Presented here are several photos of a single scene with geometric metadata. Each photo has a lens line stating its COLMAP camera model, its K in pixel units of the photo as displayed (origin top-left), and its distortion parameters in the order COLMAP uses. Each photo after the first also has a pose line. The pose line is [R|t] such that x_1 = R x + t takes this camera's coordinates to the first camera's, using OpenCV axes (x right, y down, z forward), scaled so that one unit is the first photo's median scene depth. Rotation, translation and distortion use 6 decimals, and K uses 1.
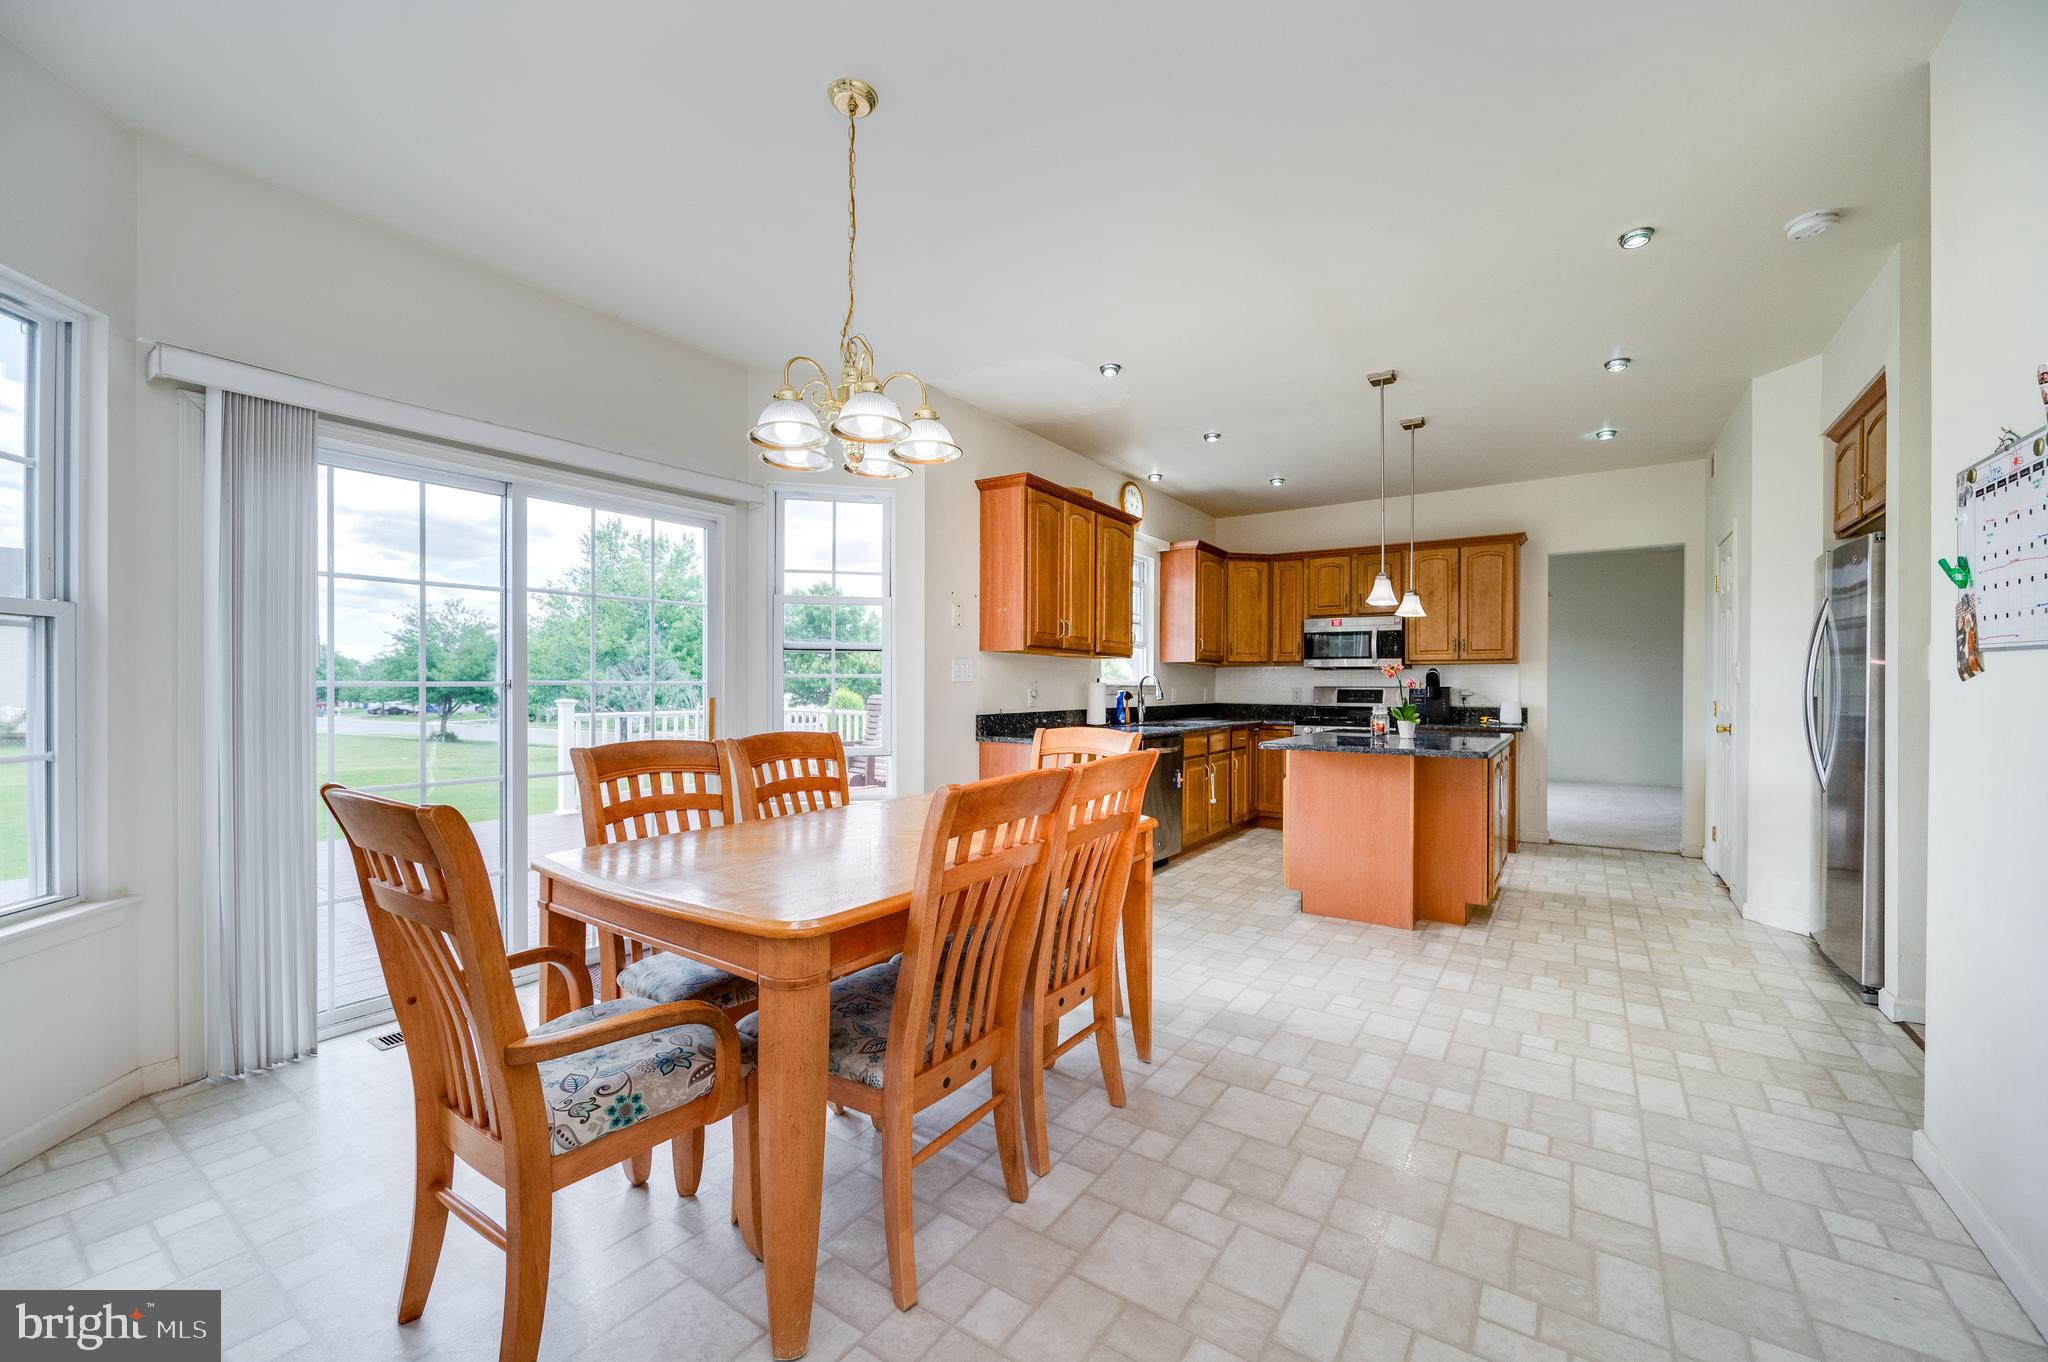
lens RADIAL K [[841.2, 0, 1040.2], [0, 841.2, 687.5], [0, 0, 1]] dist [0.001888, -0.000631]
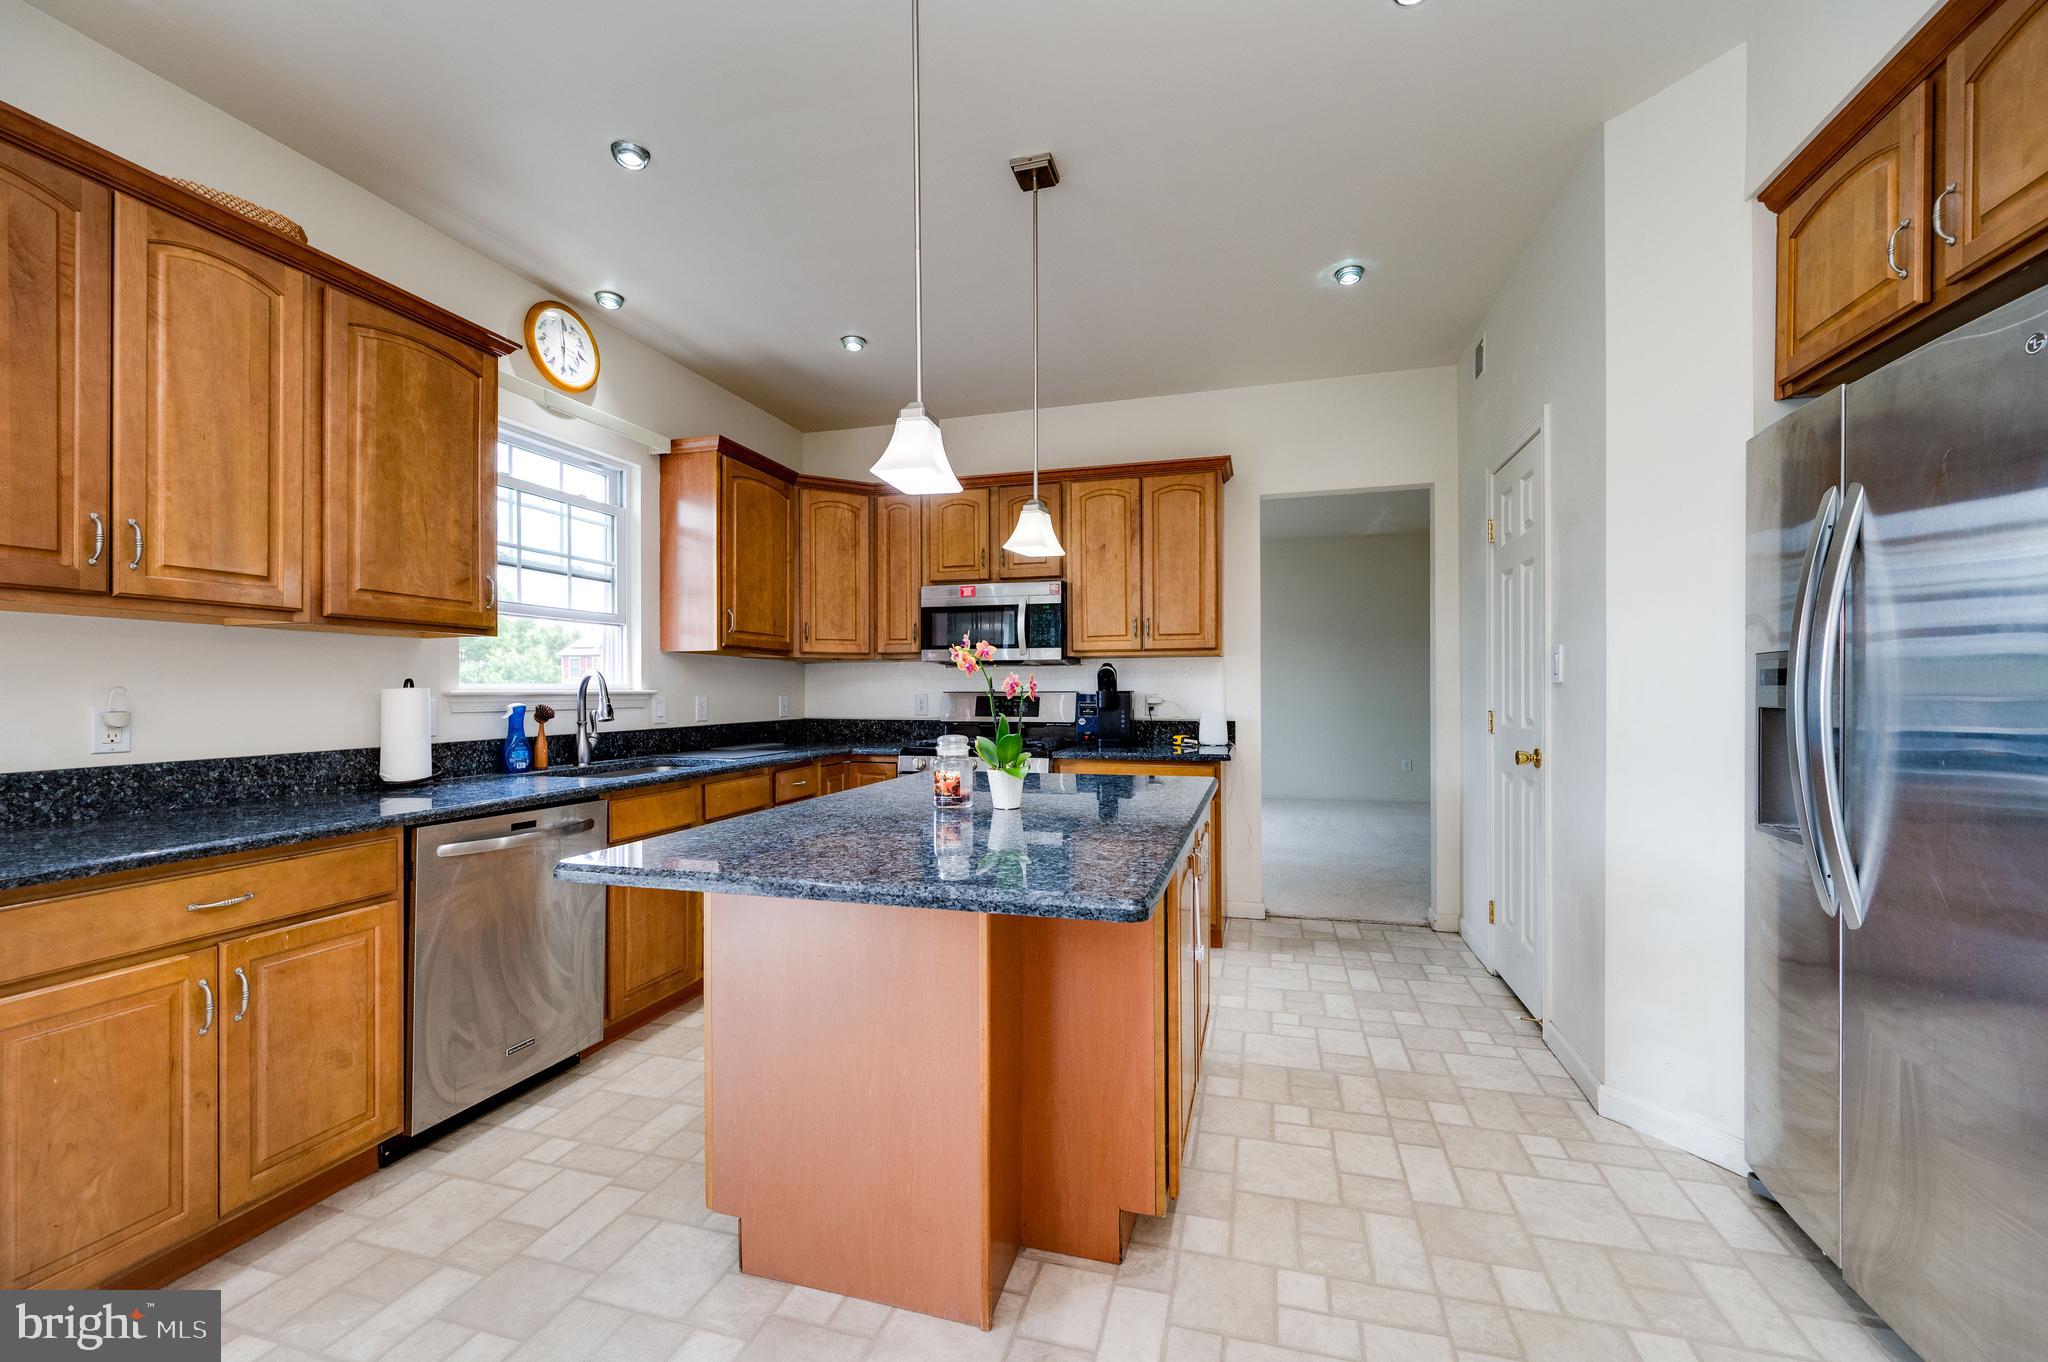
lens RADIAL K [[841.2, 0, 1027.7], [0, 841.2, 689.6], [0, 0, 1]] dist [0.001888, -0.000631]
pose [[0.957562, -0.007346, 0.288135, 0.228132], [0.008107, 0.999966, -0.001449, -0.001555], [-0.288114, 0.003724, 0.957589, 0.406869]]
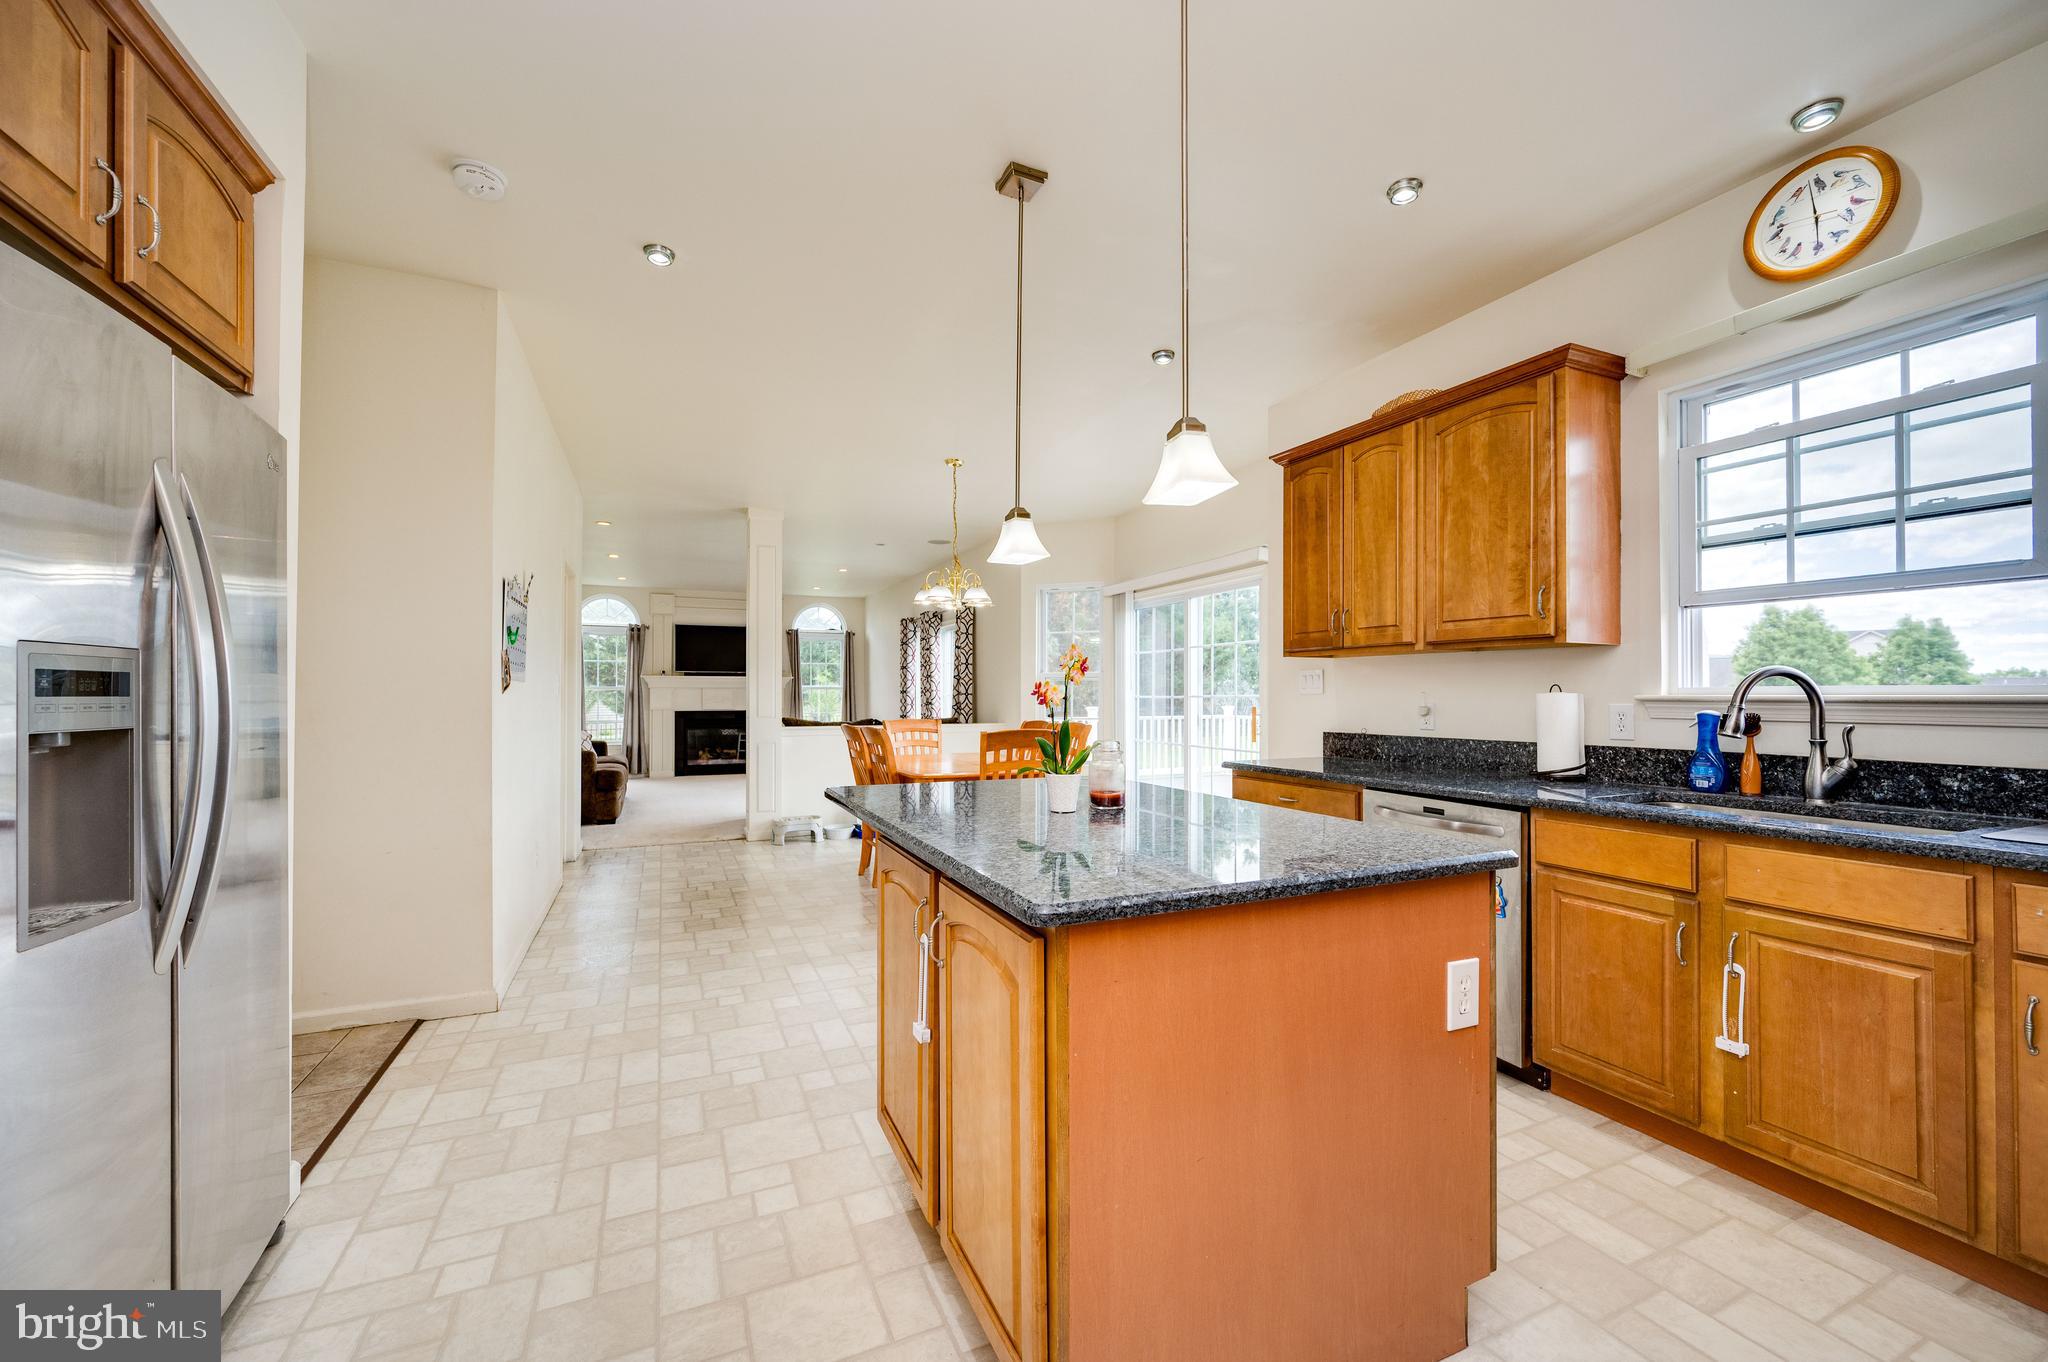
lens RADIAL K [[841.2, 0, 1022.4], [0, 841.2, 685.5], [0, 0, 1]] dist [0.001888, -0.000631]
pose [[-0.558670, -0.012376, -0.829298, 0.601550], [-0.004165, 0.999918, -0.012116, -0.002505], [0.829380, -0.003315, -0.558676, 0.894253]]
